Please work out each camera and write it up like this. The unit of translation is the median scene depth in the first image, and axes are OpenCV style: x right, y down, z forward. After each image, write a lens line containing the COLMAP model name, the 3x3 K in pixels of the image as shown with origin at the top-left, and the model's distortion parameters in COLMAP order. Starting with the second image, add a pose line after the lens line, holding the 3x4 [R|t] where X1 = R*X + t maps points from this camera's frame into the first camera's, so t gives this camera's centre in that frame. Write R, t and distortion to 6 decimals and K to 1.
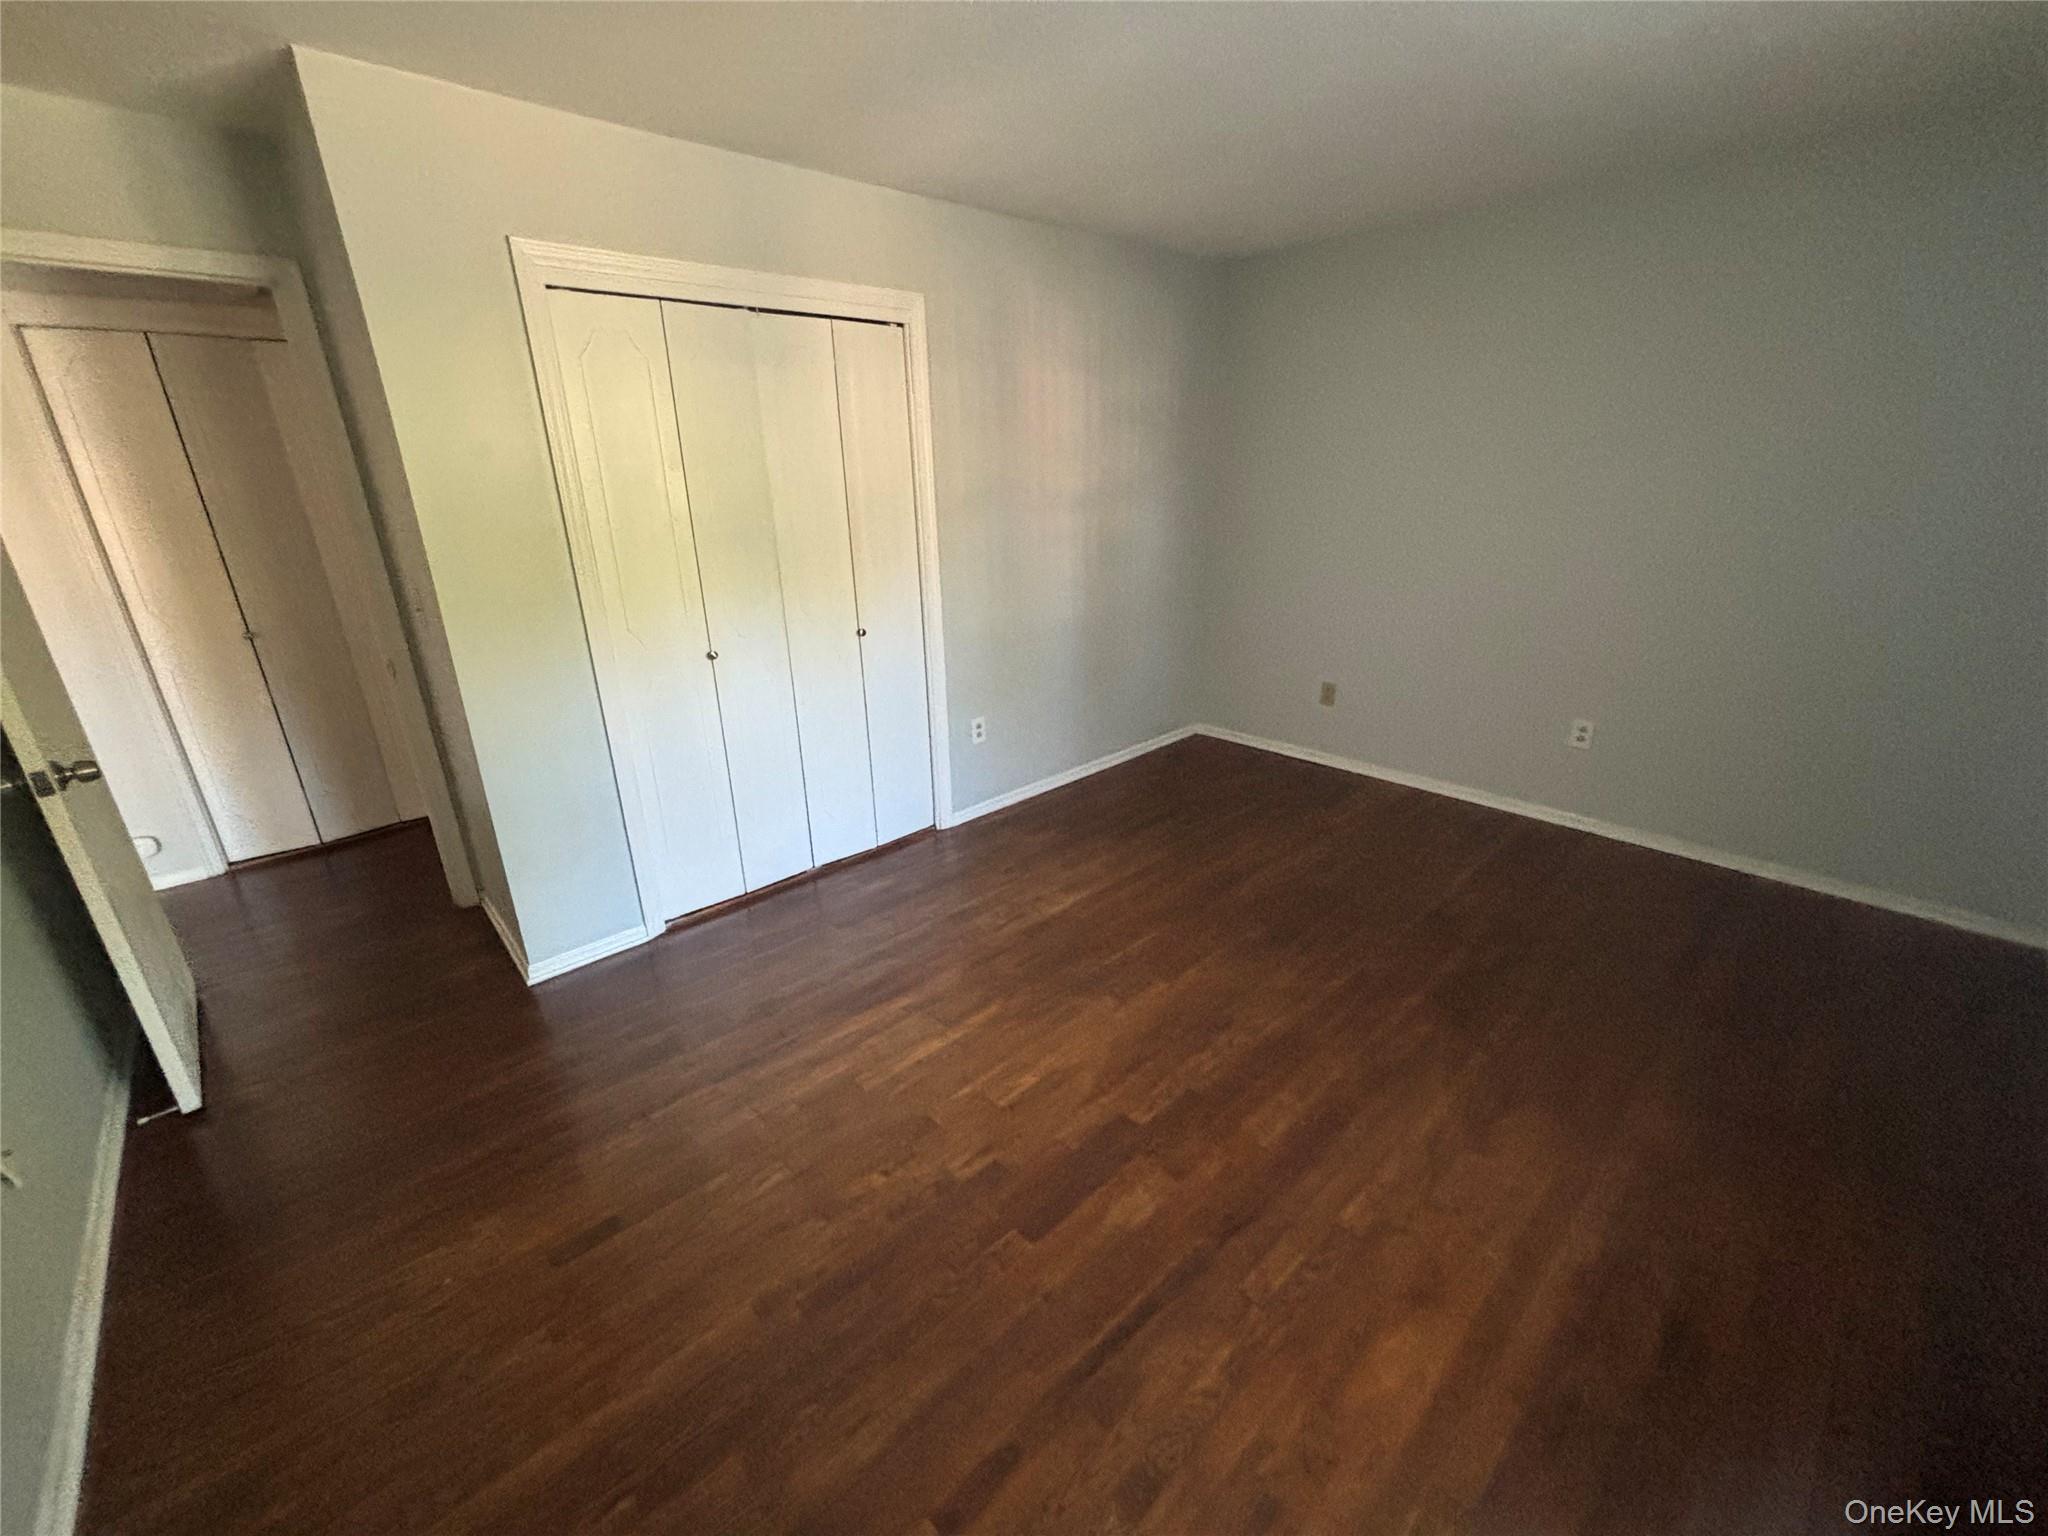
lens RADIAL K [[819.0, 0, 1072.2], [0, 819.0, 771.9], [0, 0, 1]] dist [-0.000297, -0.000018]
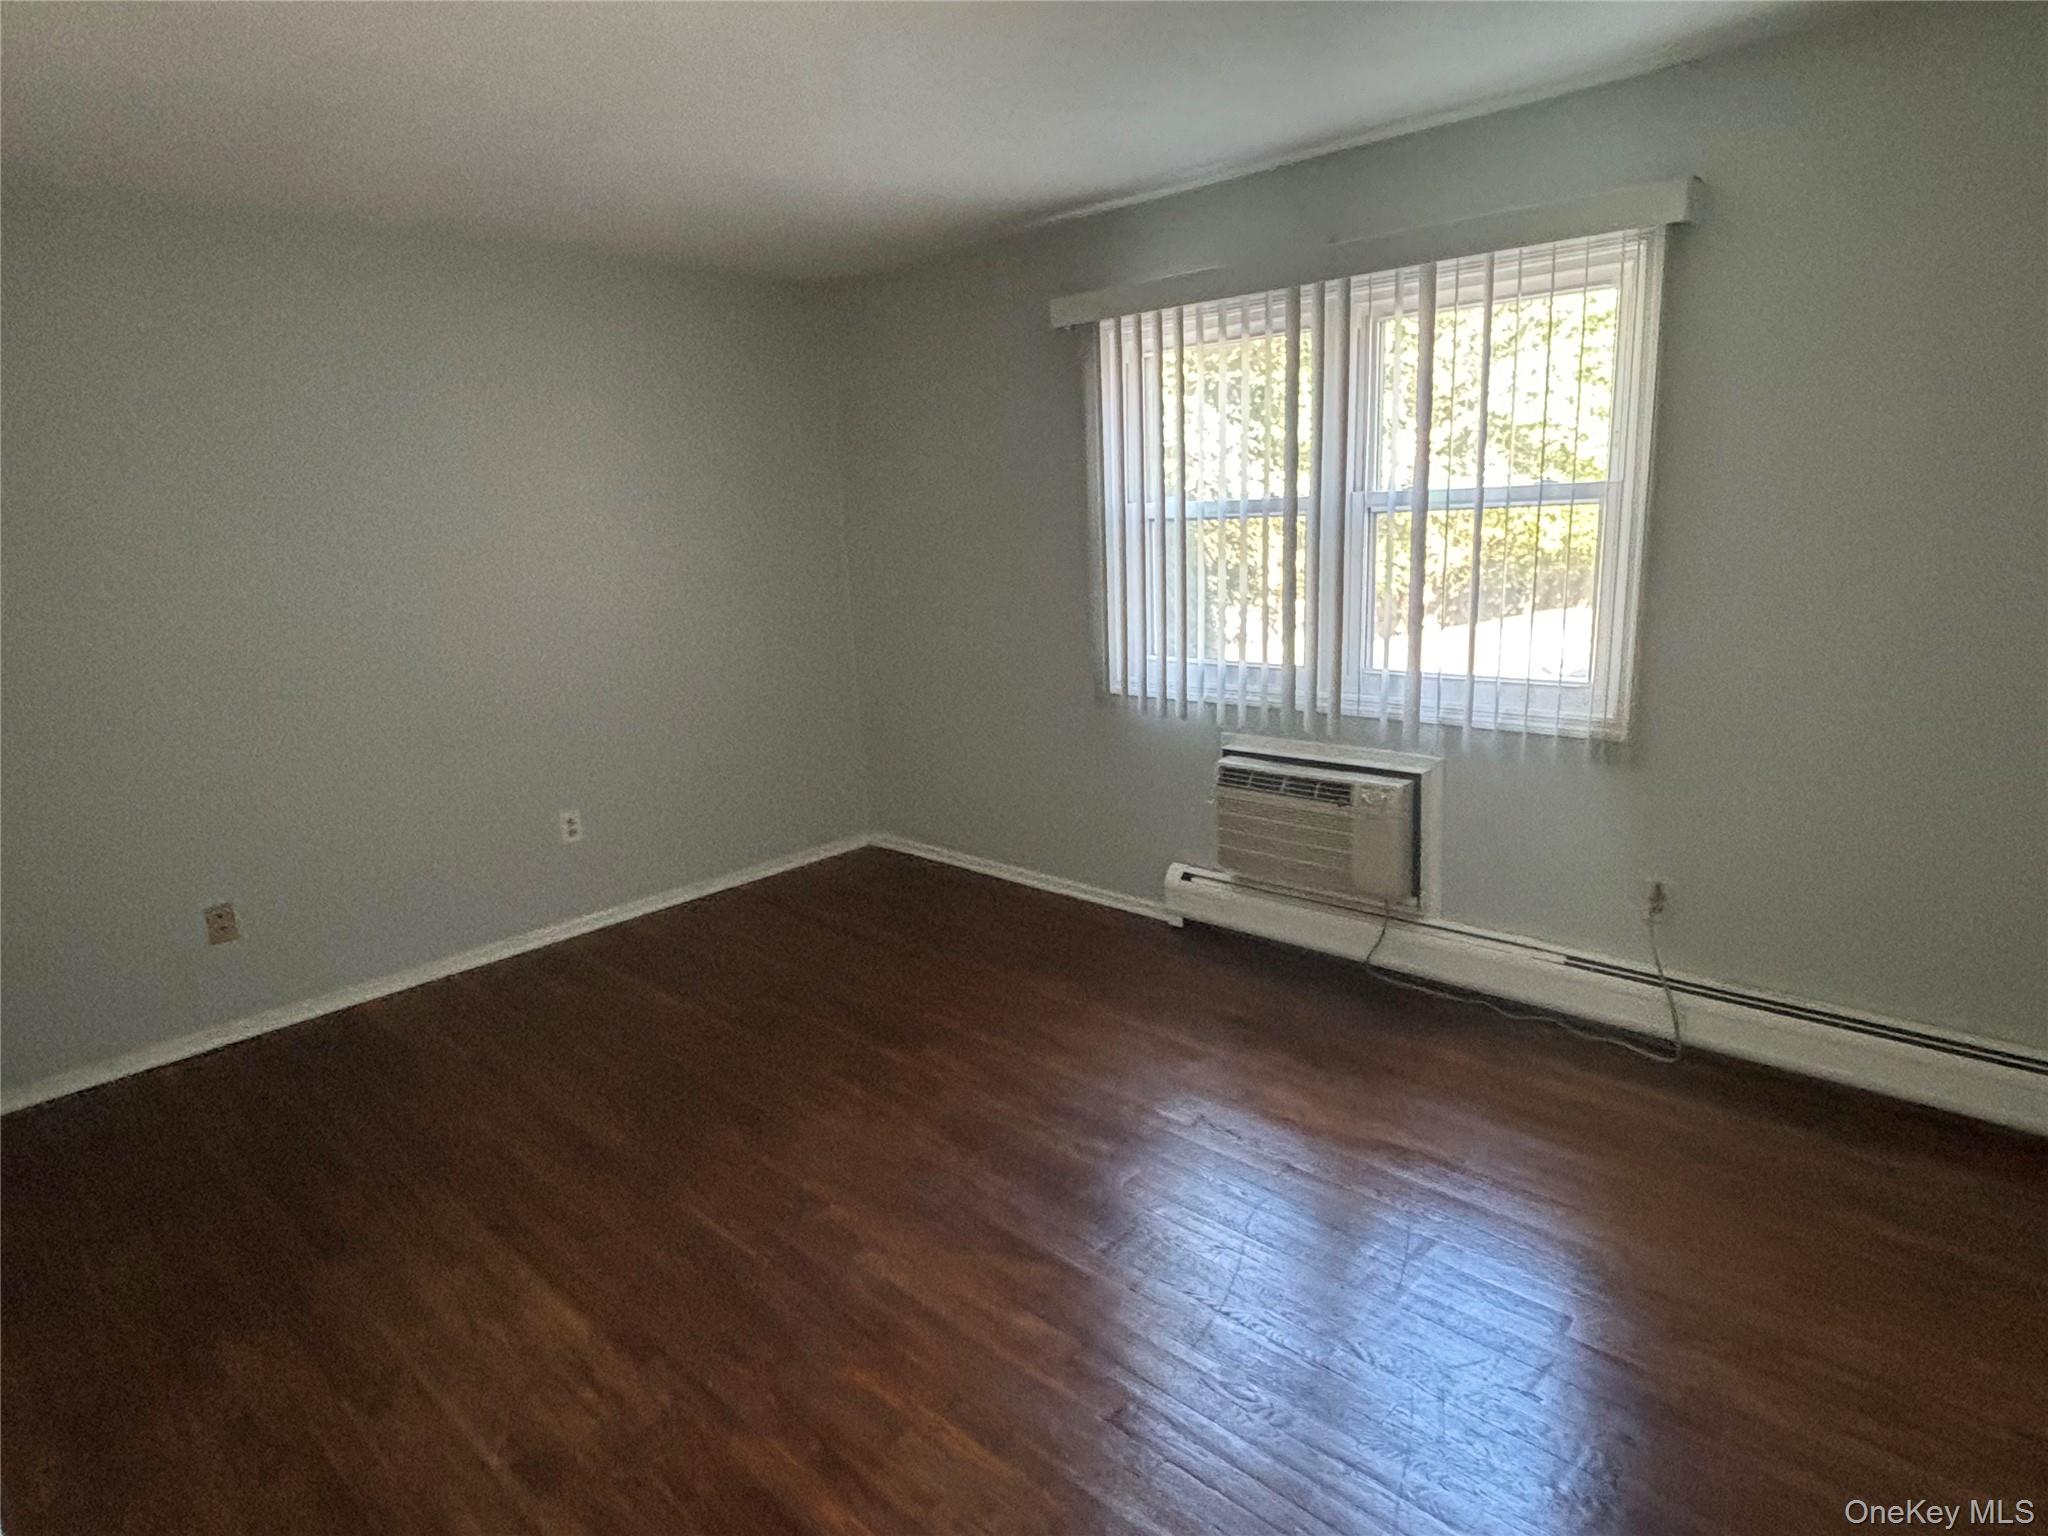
lens RADIAL K [[1142.7, 0, 1024.0], [0, 1142.7, 768.0], [0, 0, 1]] dist [-0.001013, -0.001511]
pose [[-0.040929, -0.224722, 0.973563, -0.706745], [0.377490, 0.898685, 0.223308, -0.231835], [-0.925109, 0.376650, 0.048048, 0.542553]]
